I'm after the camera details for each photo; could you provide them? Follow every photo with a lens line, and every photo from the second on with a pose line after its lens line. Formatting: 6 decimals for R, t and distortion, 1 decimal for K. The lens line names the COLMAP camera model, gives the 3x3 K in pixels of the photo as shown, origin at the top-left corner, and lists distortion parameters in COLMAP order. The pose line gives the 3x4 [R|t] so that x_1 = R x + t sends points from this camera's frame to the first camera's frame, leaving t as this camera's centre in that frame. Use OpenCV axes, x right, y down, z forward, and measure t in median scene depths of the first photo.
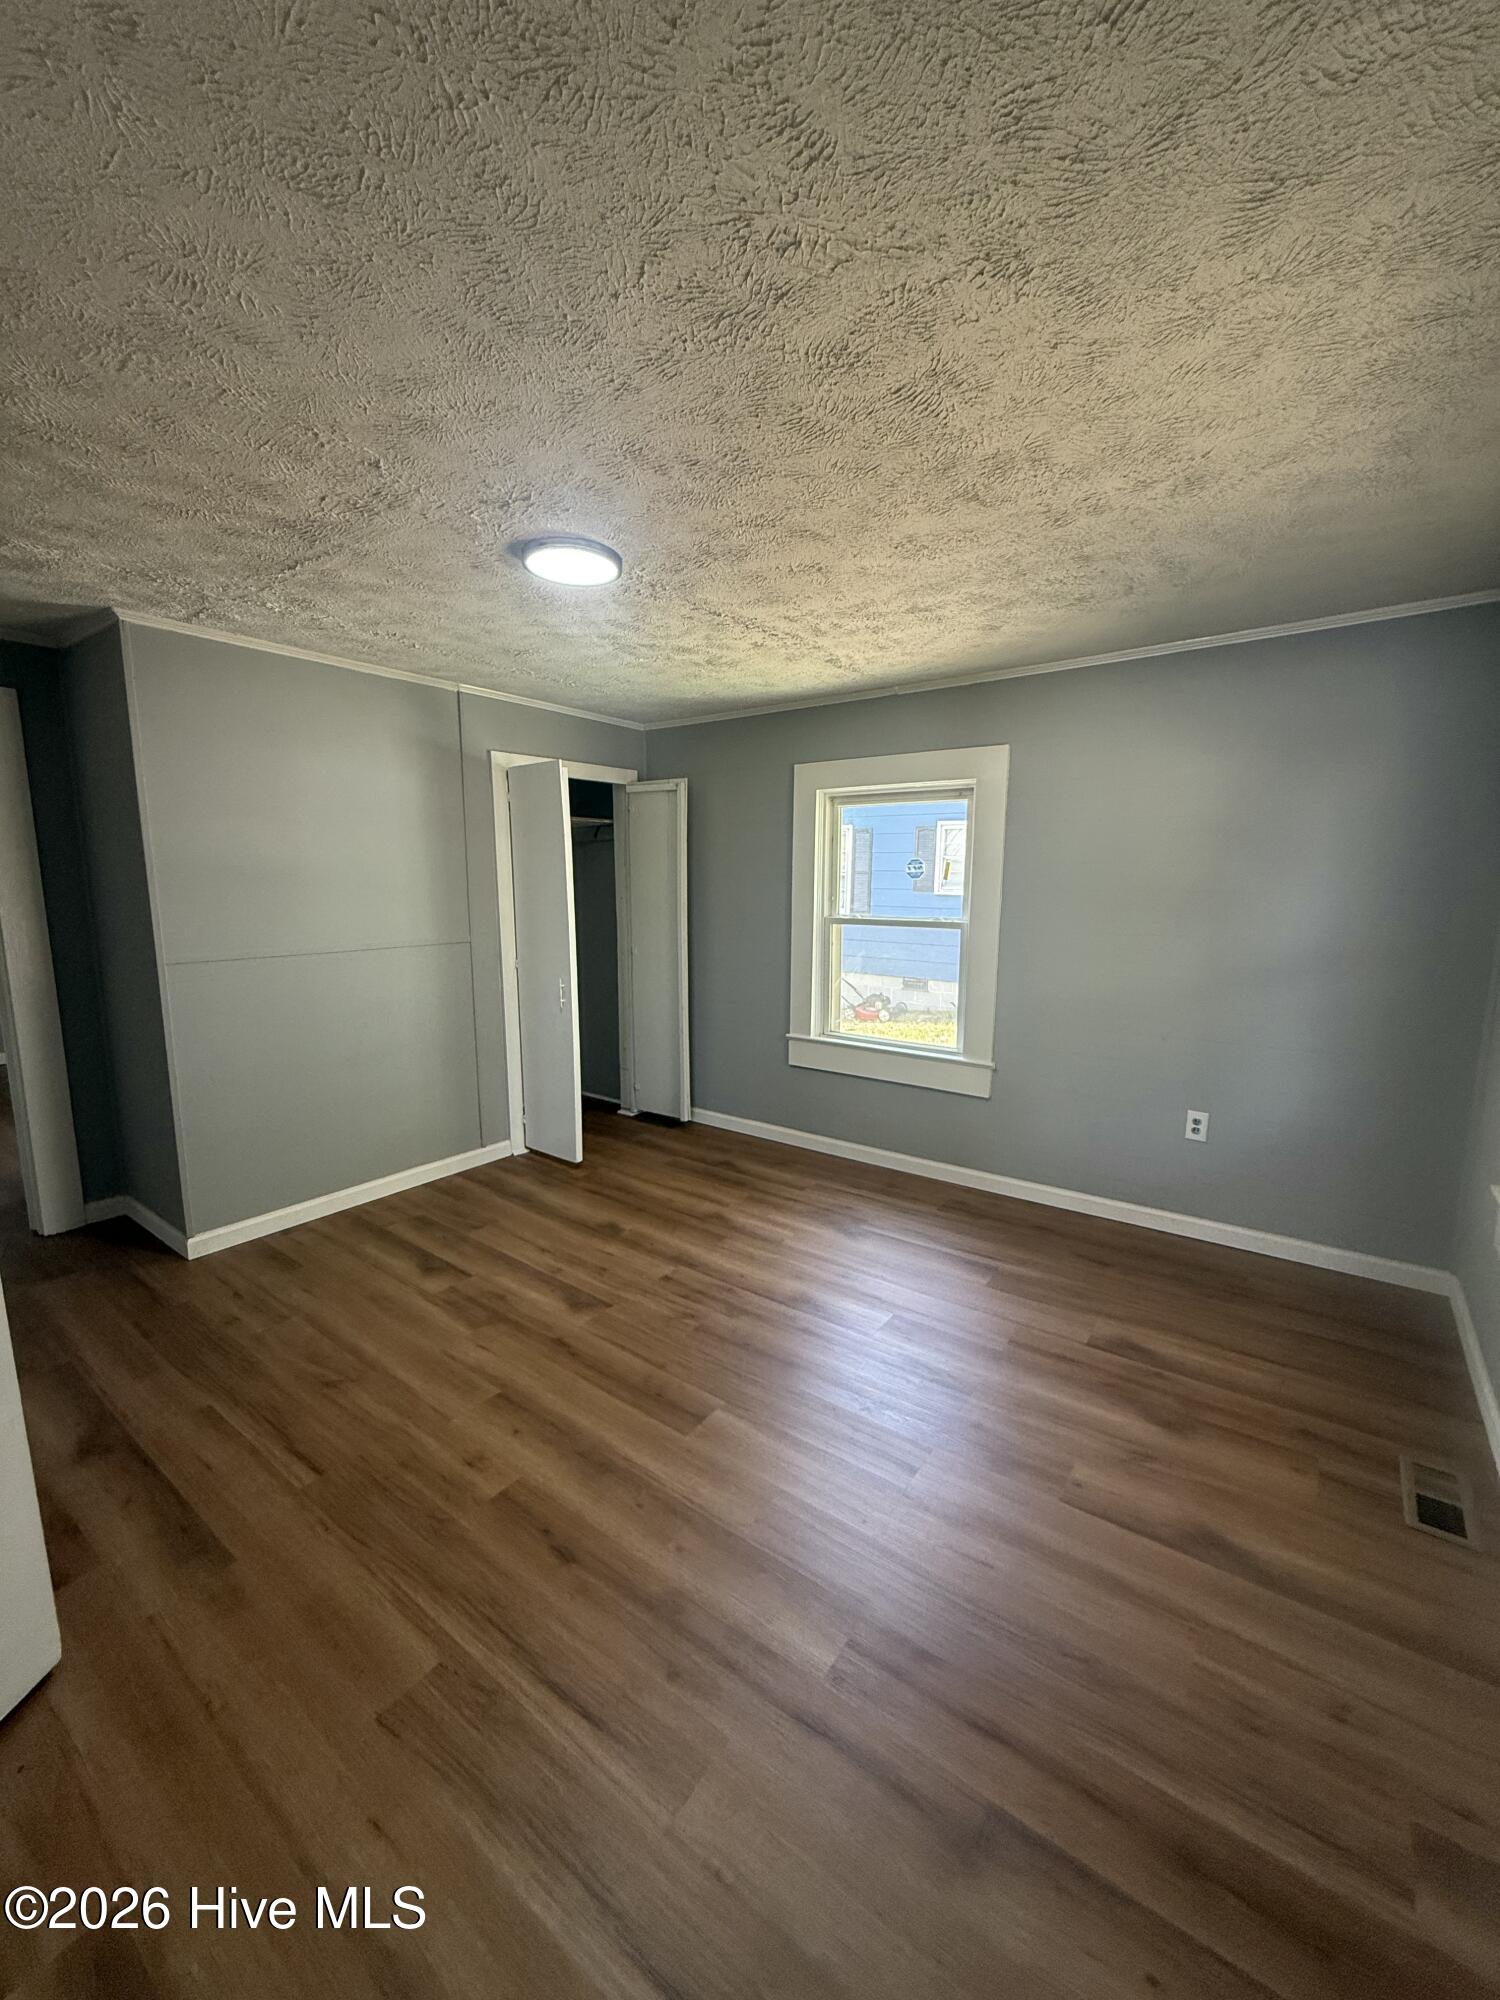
lens RADIAL K [[803.7, 0, 752.9], [0, 803.7, 999.7], [0, 0, 1]] dist [-0.000568, -0.000092]
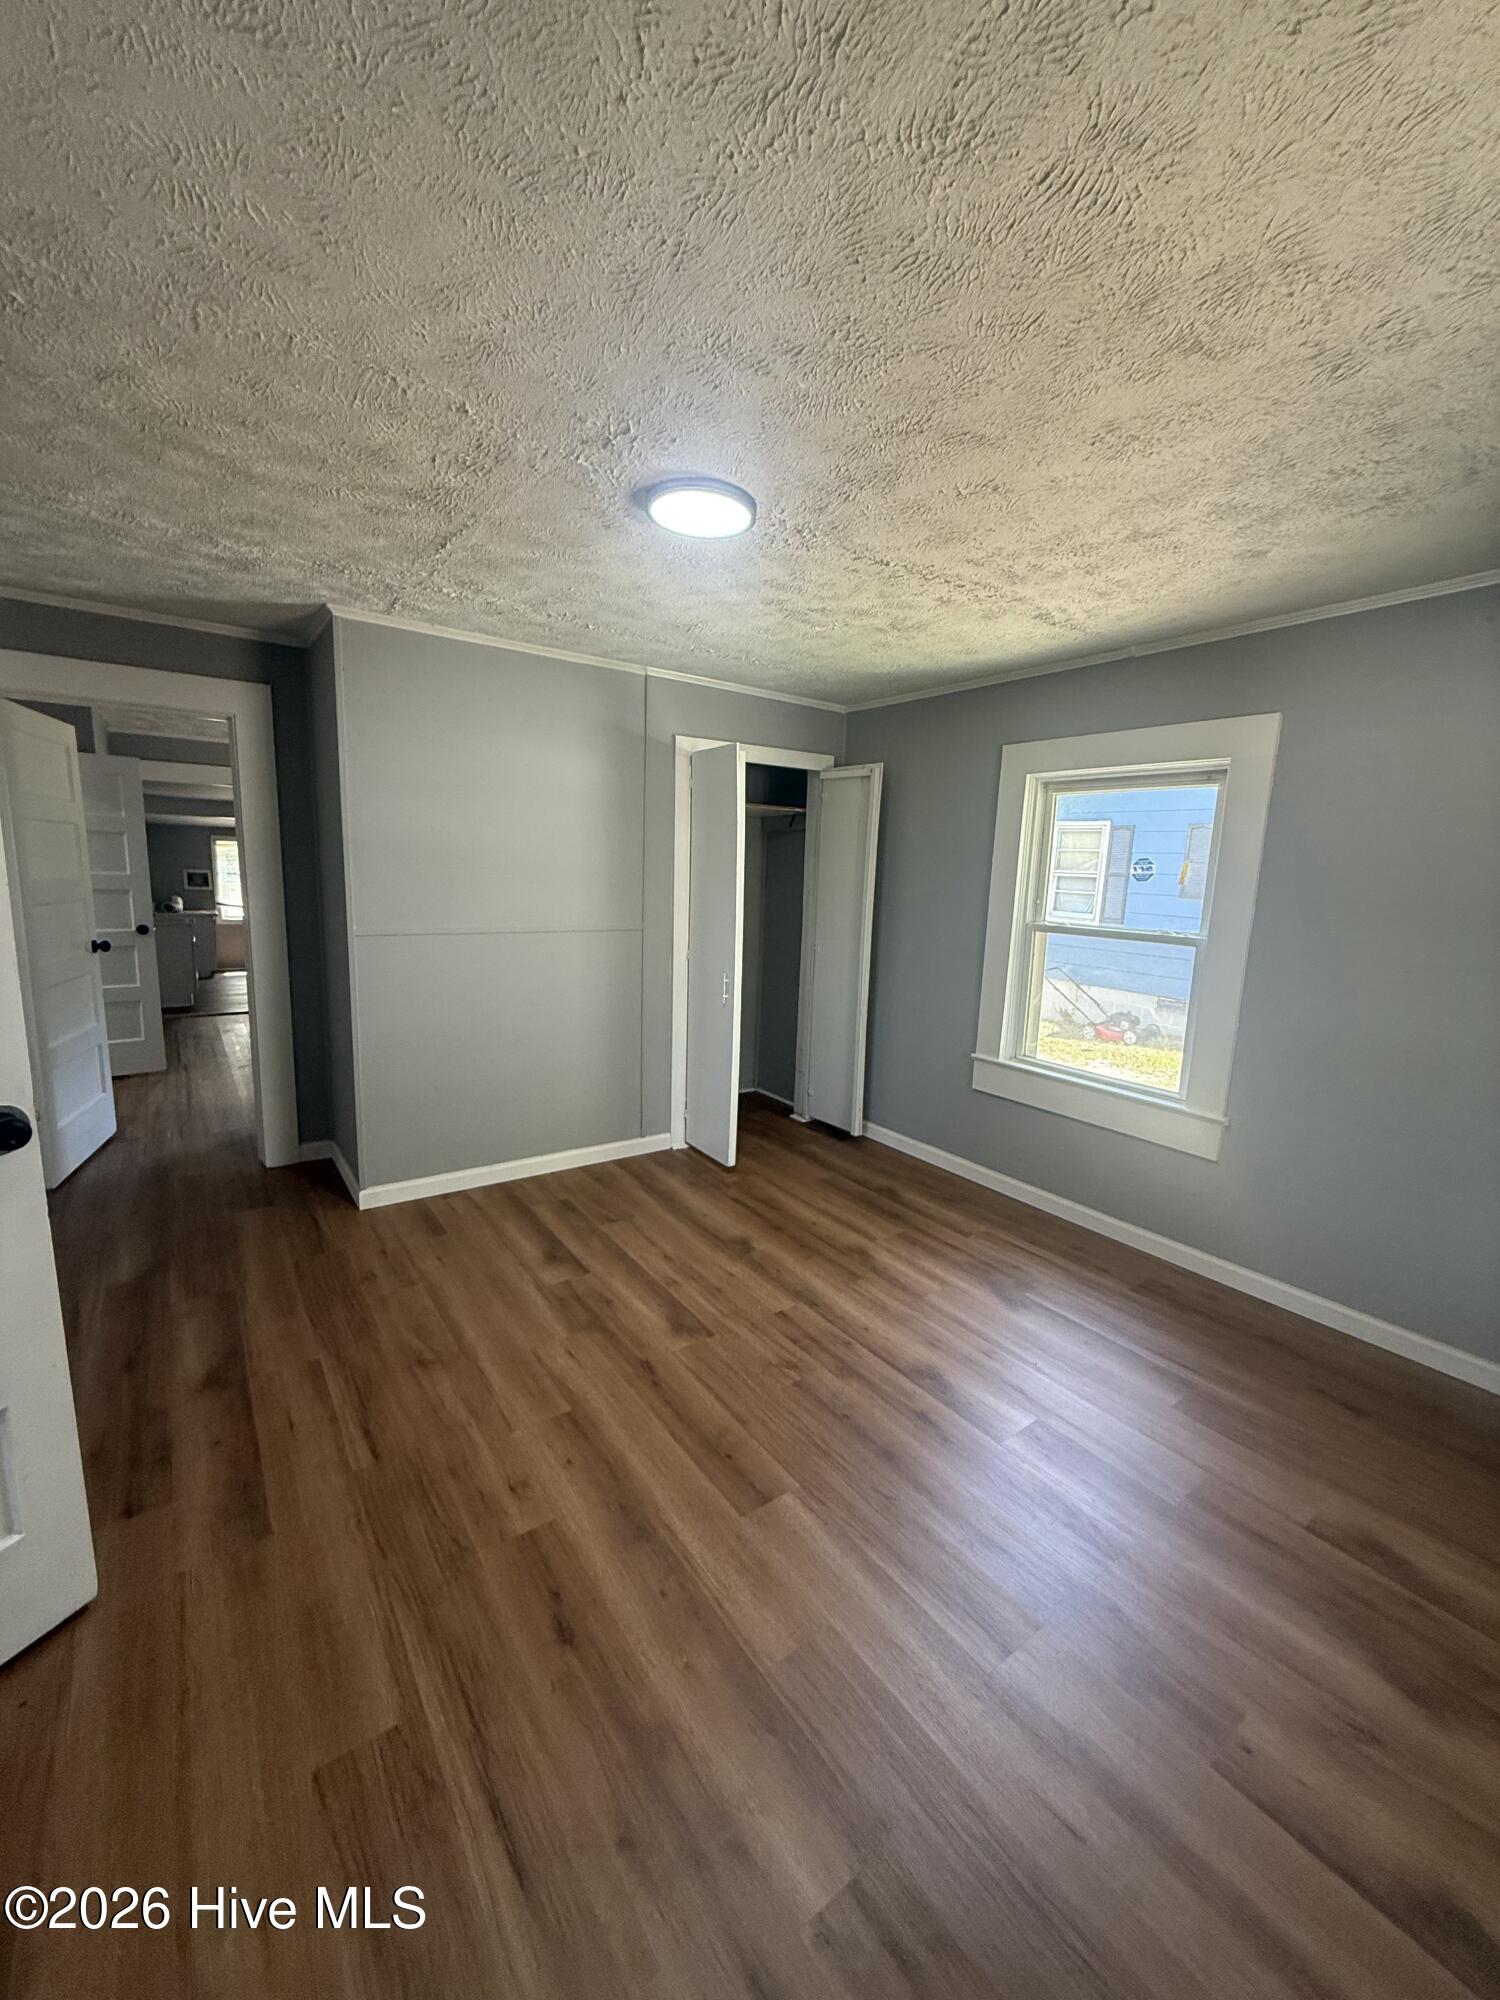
lens RADIAL K [[803.7, 0, 747.1], [0, 803.7, 997.5], [0, 0, 1]] dist [-0.000568, -0.000092]
pose [[0.950489, 0.078706, -0.300626, 0.111108], [-0.077892, 0.996853, 0.014713, -0.019715], [0.300838, 0.009432, 0.953629, 0.145270]]
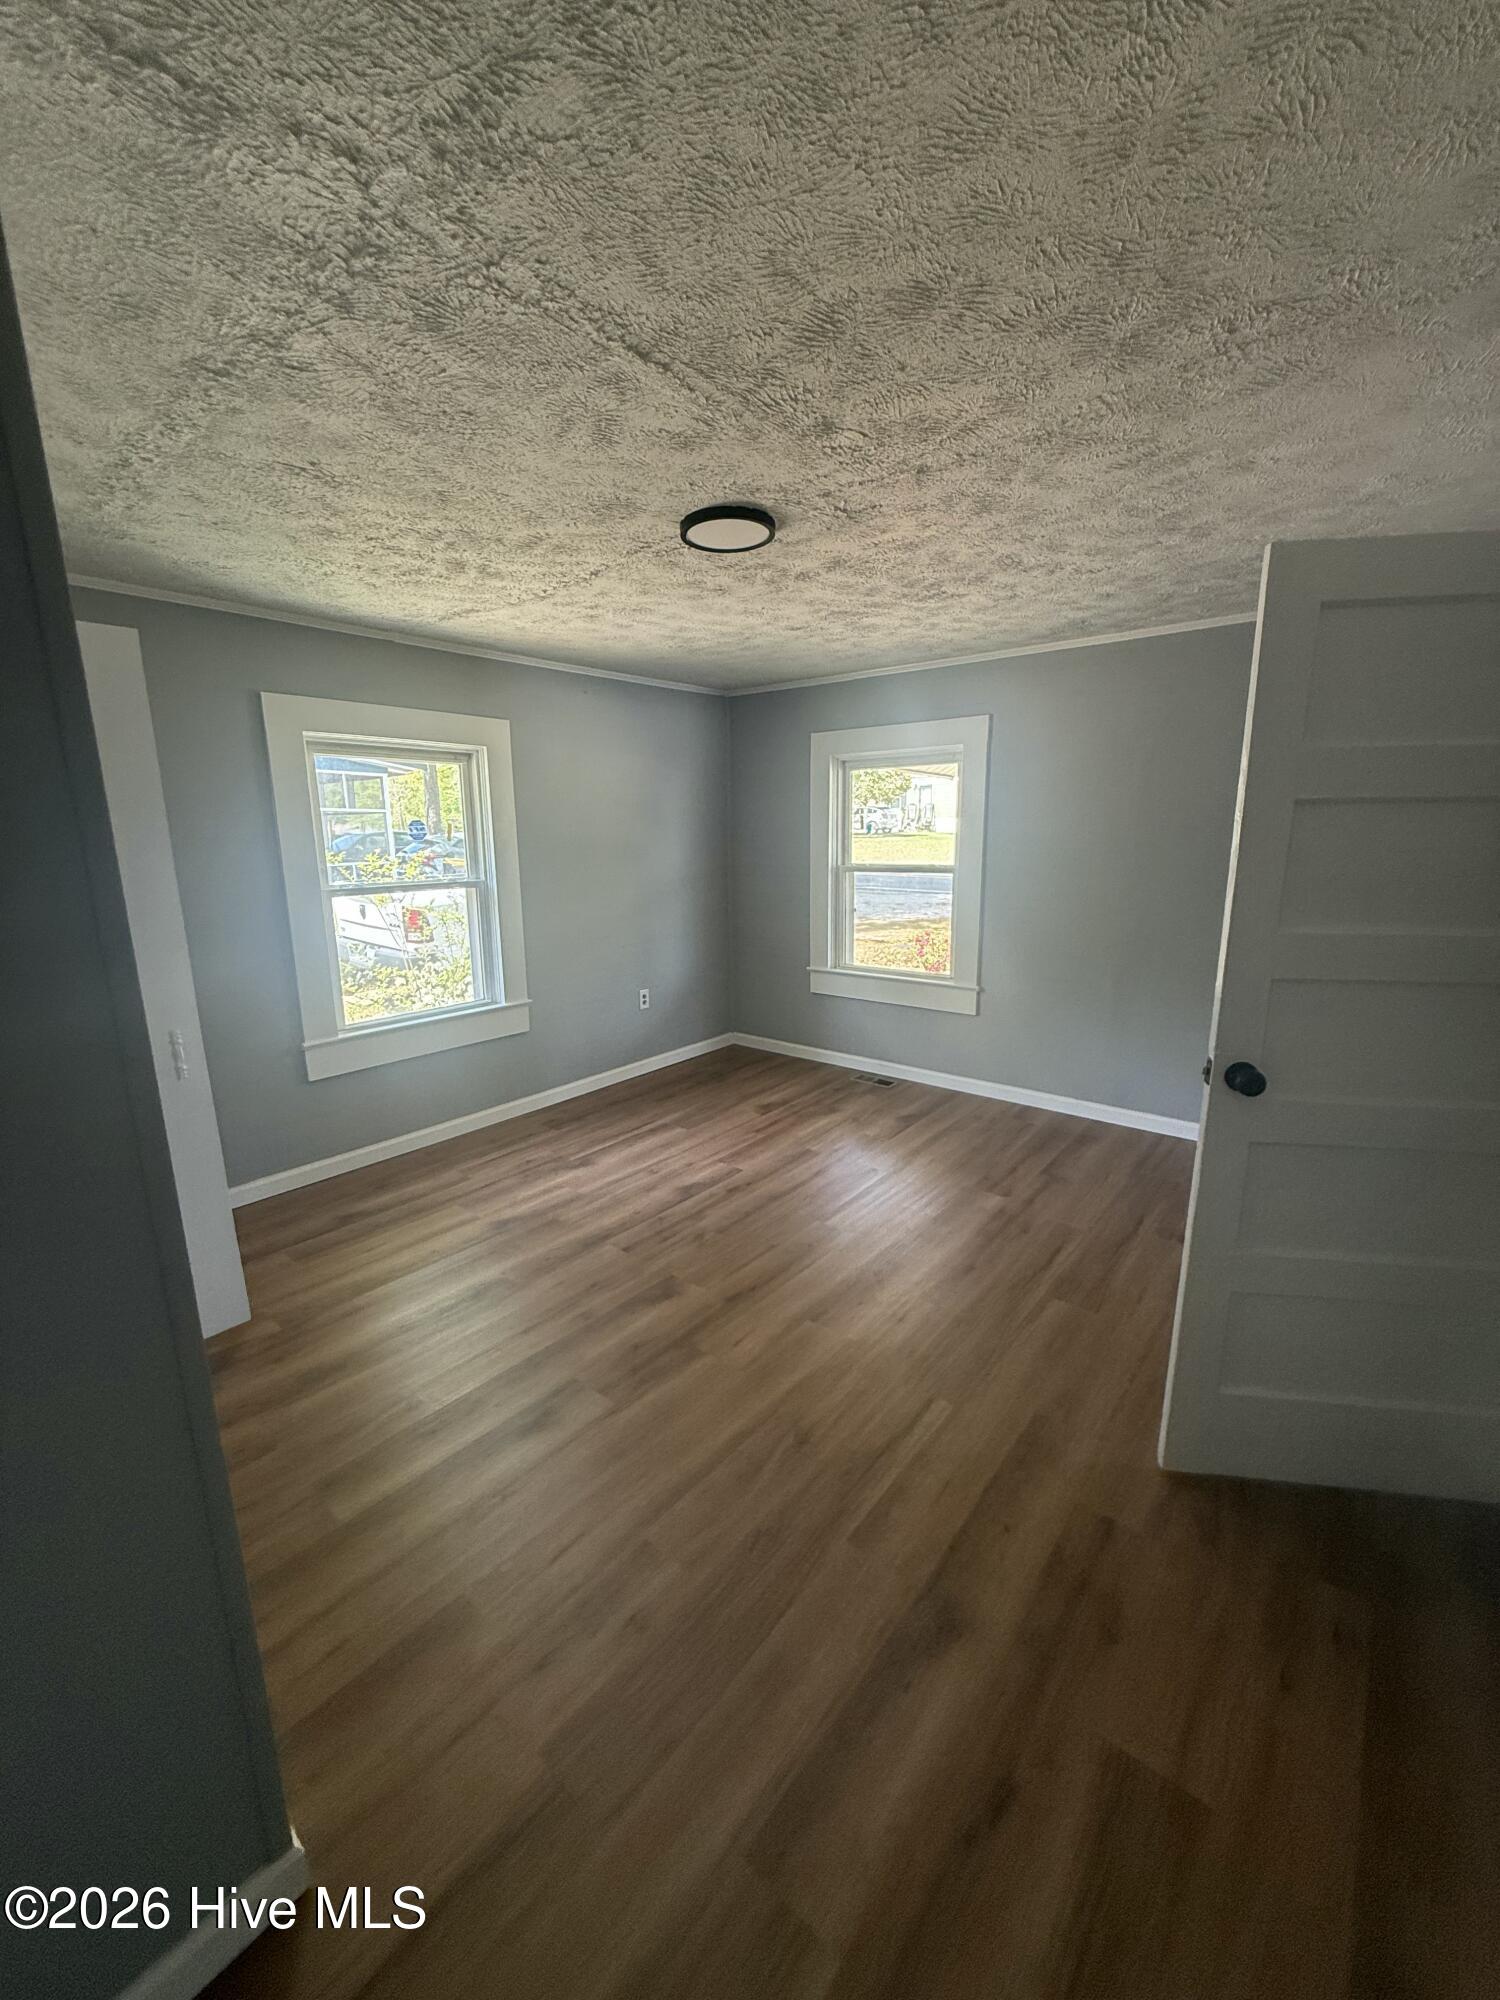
lens RADIAL K [[803.7, 0, 759.6], [0, 803.7, 1001.3], [0, 0, 1]] dist [-0.000568, -0.000092]
pose [[0.033933, -0.211124, 0.976870, -1.140250], [0.158371, 0.966219, 0.203321, -0.140513], [-0.986796, 0.147809, 0.066223, 0.827311]]
